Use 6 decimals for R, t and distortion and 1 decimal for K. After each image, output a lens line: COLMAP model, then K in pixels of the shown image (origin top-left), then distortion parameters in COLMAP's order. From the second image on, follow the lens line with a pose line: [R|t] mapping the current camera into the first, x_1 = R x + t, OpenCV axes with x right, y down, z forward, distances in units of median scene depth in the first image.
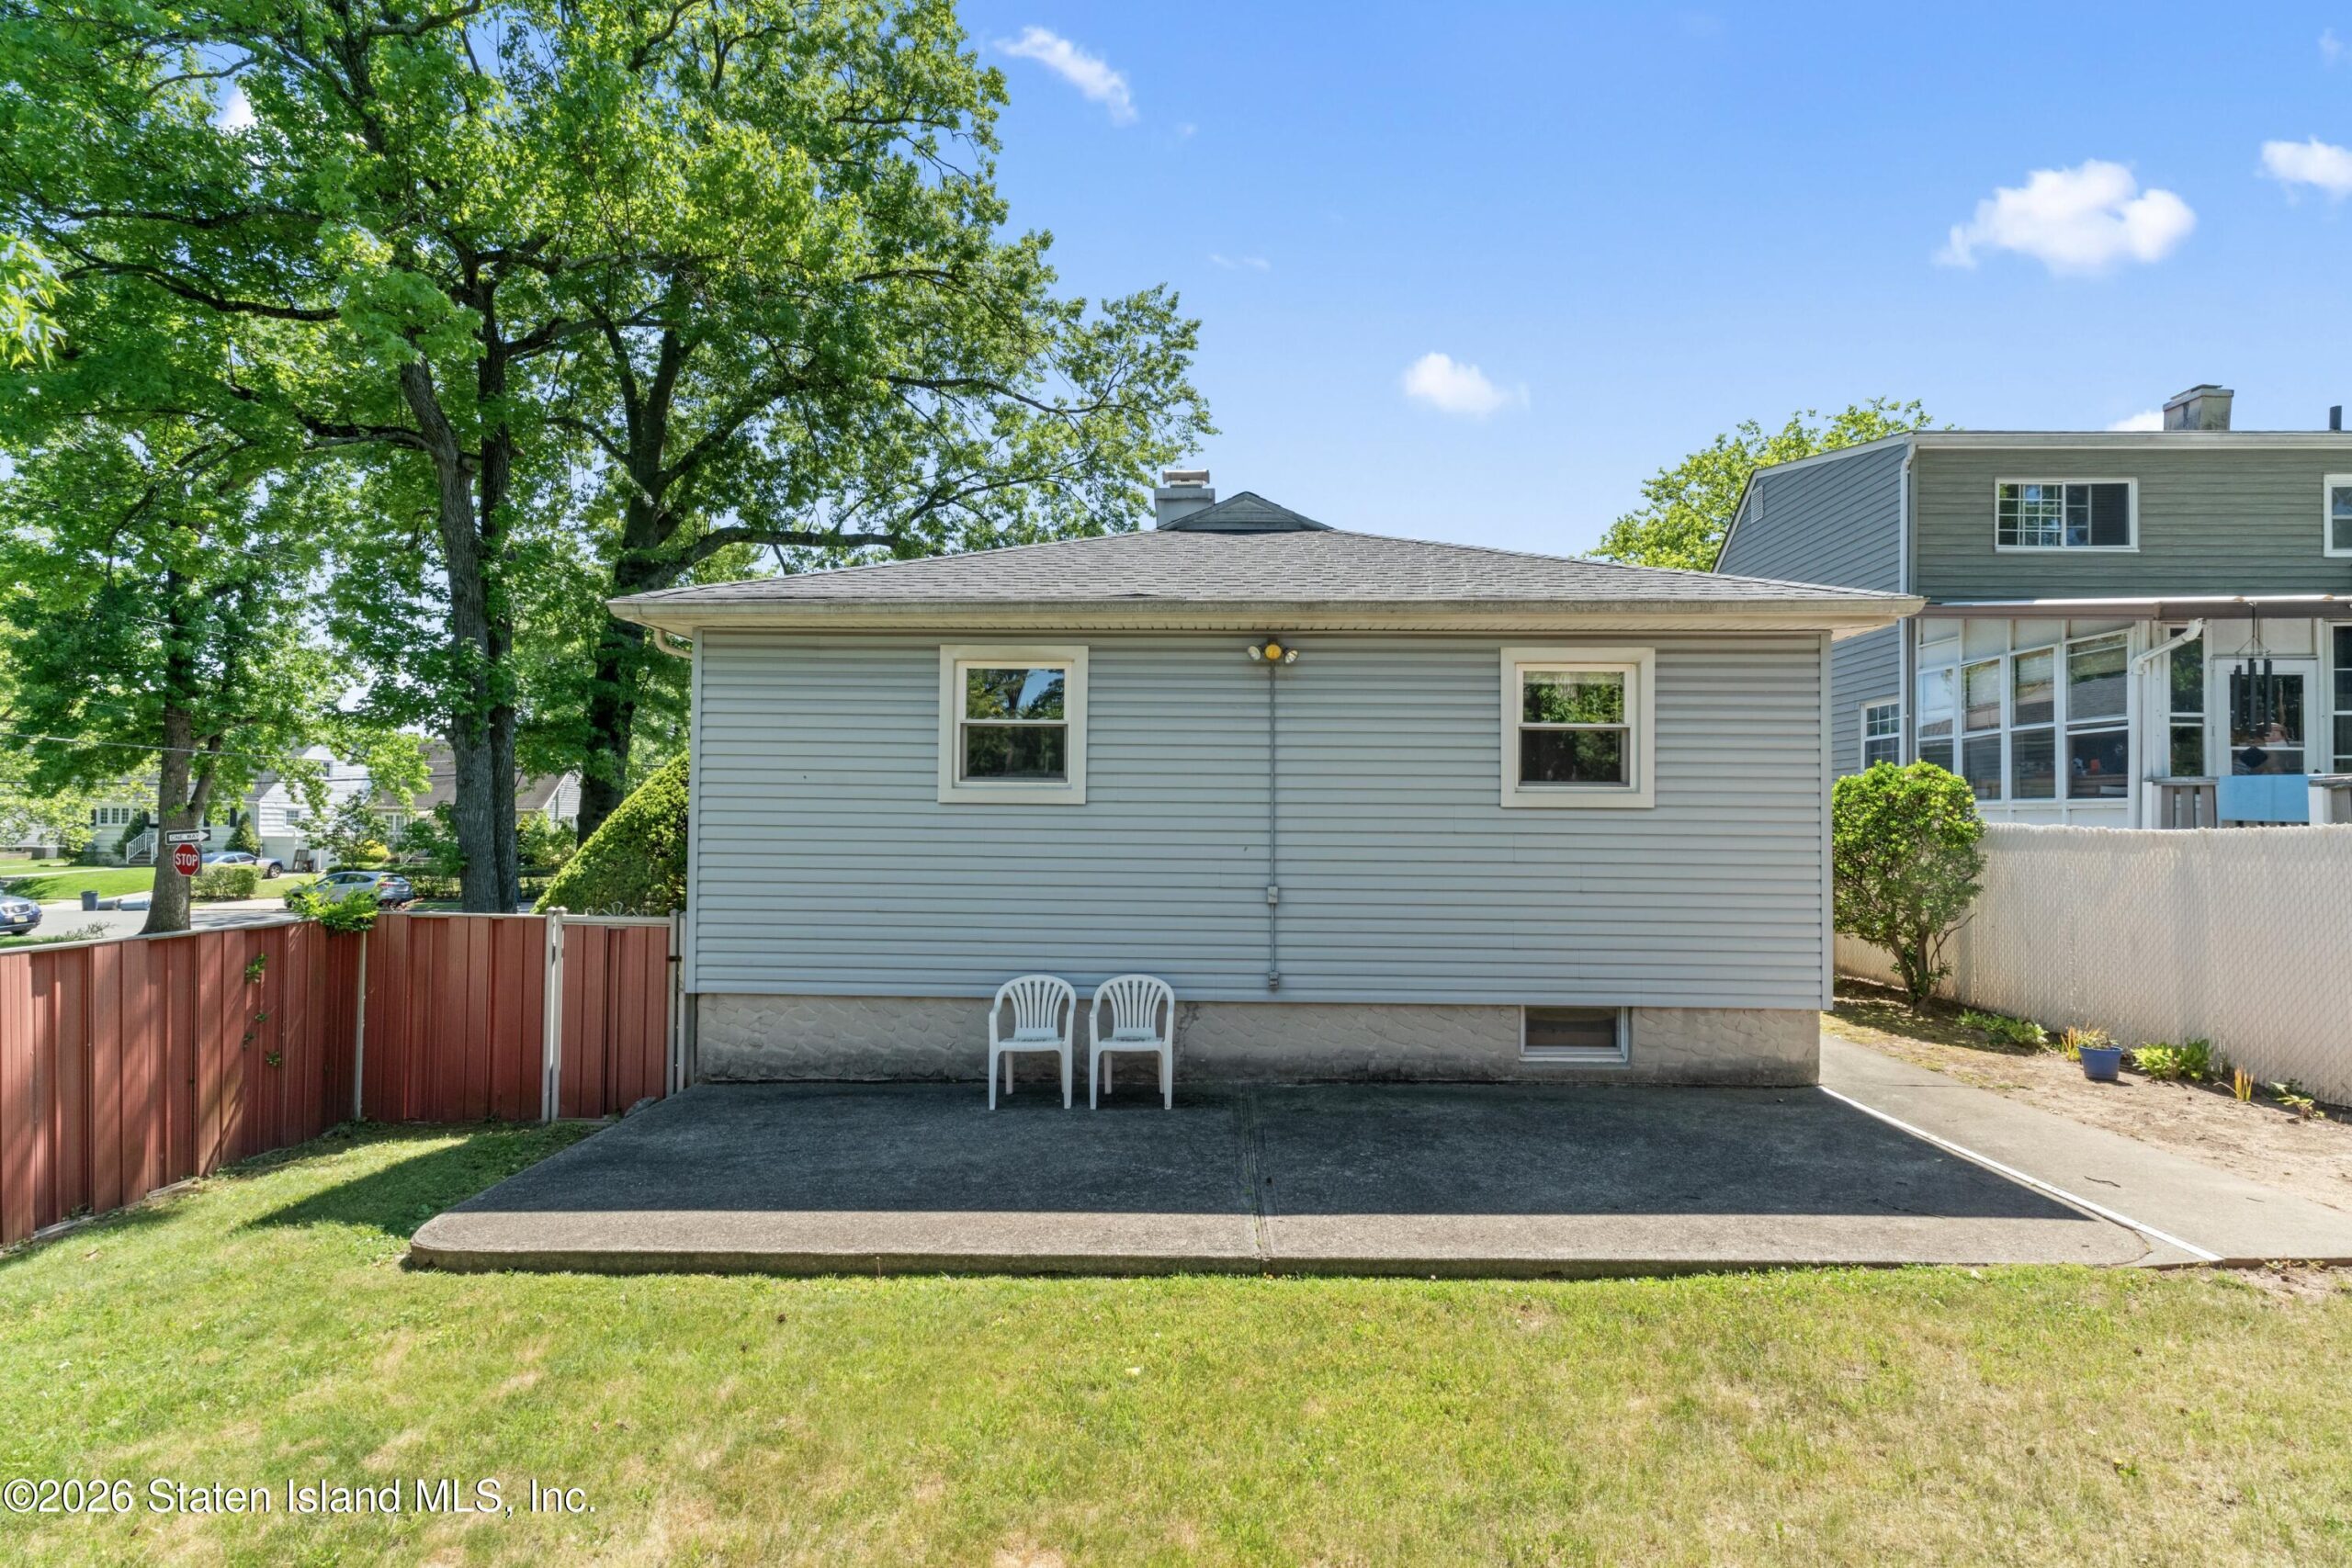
lens RADIAL K [[1128.5, 0, 1161.5], [0, 1128.5, 805.5], [0, 0, 1]] dist [-0.000891, 0.000899]
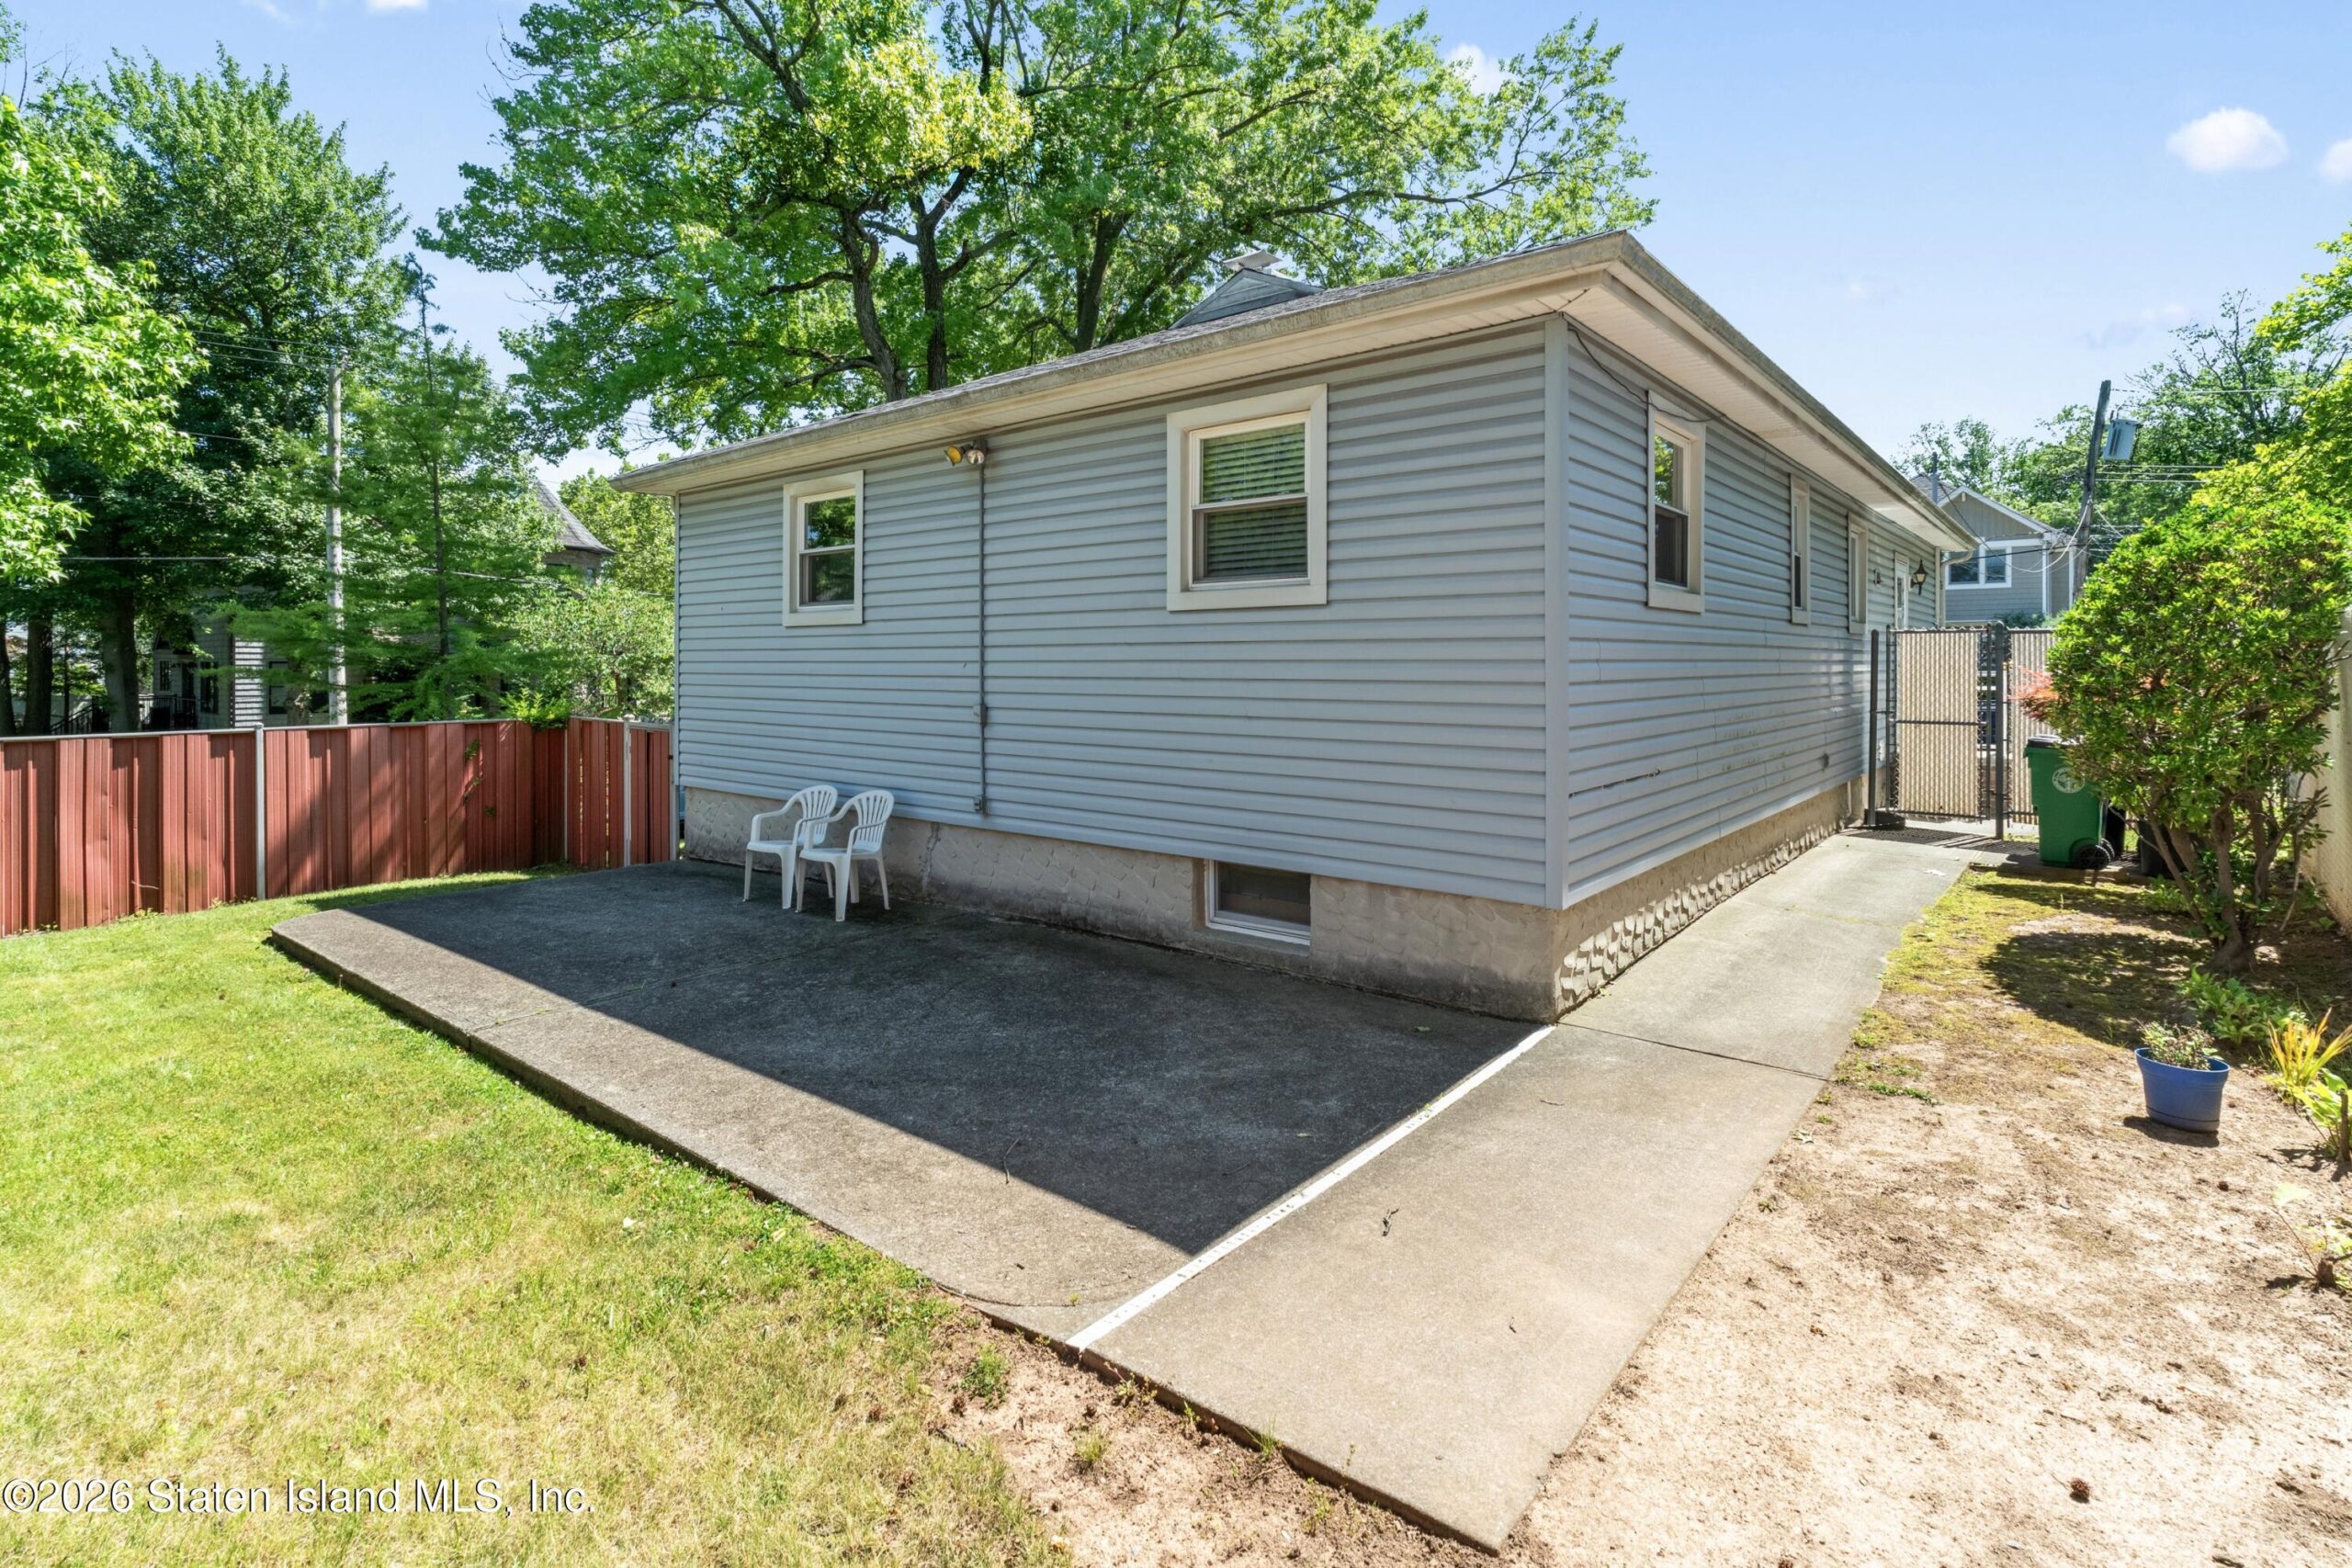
lens RADIAL K [[1128.5, 0, 1106.9], [0, 1128.5, 667.1], [0, 0, 1]] dist [-0.000891, 0.000899]
pose [[0.785379, -0.007933, -0.618964, 0.765507], [0.019071, 0.999753, 0.011385, 0.031608], [0.618721, -0.020746, 0.785337, 0.334134]]
